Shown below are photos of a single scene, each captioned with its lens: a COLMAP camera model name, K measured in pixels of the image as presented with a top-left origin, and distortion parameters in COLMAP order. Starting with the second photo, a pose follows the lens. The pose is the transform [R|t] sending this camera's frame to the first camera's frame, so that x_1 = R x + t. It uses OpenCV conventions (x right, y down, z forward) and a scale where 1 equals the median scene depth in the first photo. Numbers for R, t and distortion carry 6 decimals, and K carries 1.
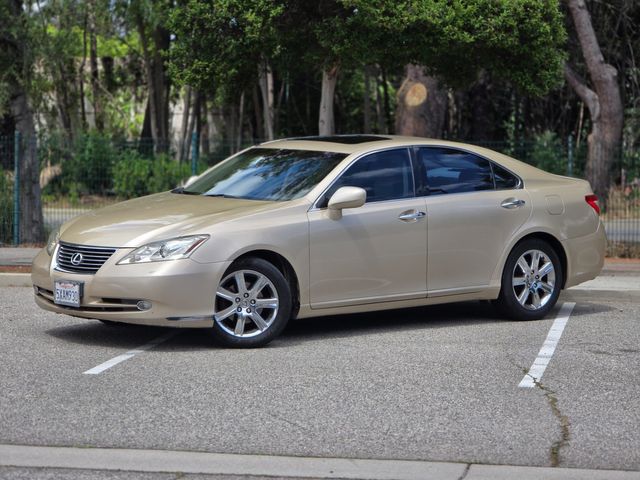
lens RADIAL K [[2133.1, 0, 320.0], [0, 2133.1, 240.0], [0, 0, 1]] dist [0.337396, -1.074665]
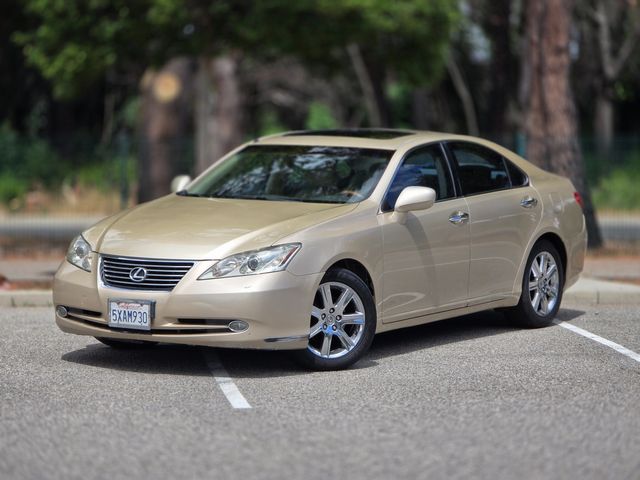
lens RADIAL K [[2133.1, 0, 320.0], [0, 2133.1, 240.0], [0, 0, 1]] dist [0.337396, -1.074665]
pose [[0.957203, -0.020168, 0.288713, -0.290321], [0.019476, 0.999796, 0.005269, -0.008086], [-0.288760, 0.000580, 0.957401, 0.150189]]
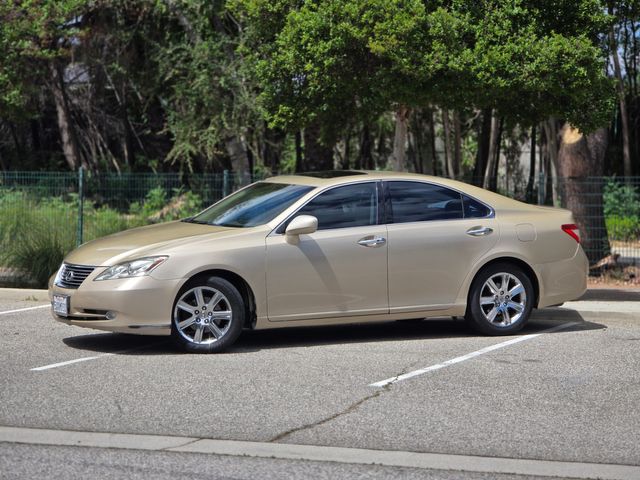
lens RADIAL K [[2133.1, 0, 320.0], [0, 2133.1, 240.0], [0, 0, 1]] dist [0.337396, -1.074665]
pose [[0.975493, 0.002967, -0.220012, 0.279596], [-0.006888, 0.999831, -0.017058, 0.008031], [0.219924, 0.018156, 0.975348, -0.123007]]
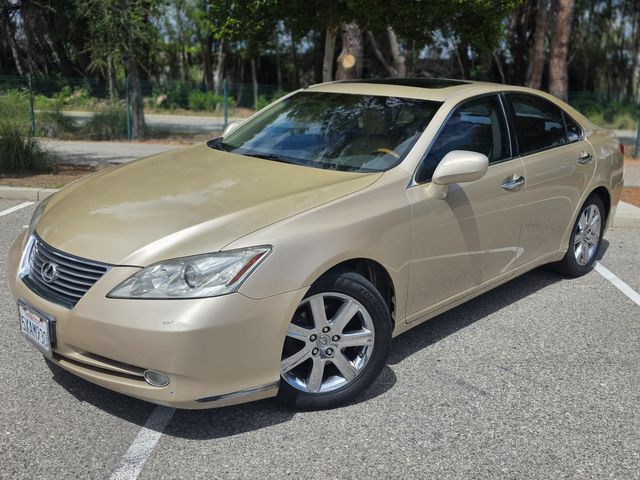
lens RADIAL K [[622.2, 0, 320.0], [0, 622.2, 240.0], [0, 0, 1]] dist [0.094582, -0.119721]
pose [[0.995487, -0.003137, 0.094850, -0.053163], [-0.014965, 0.981761, 0.189528, -0.035142], [-0.093715, -0.190092, 0.977283, 0.810894]]
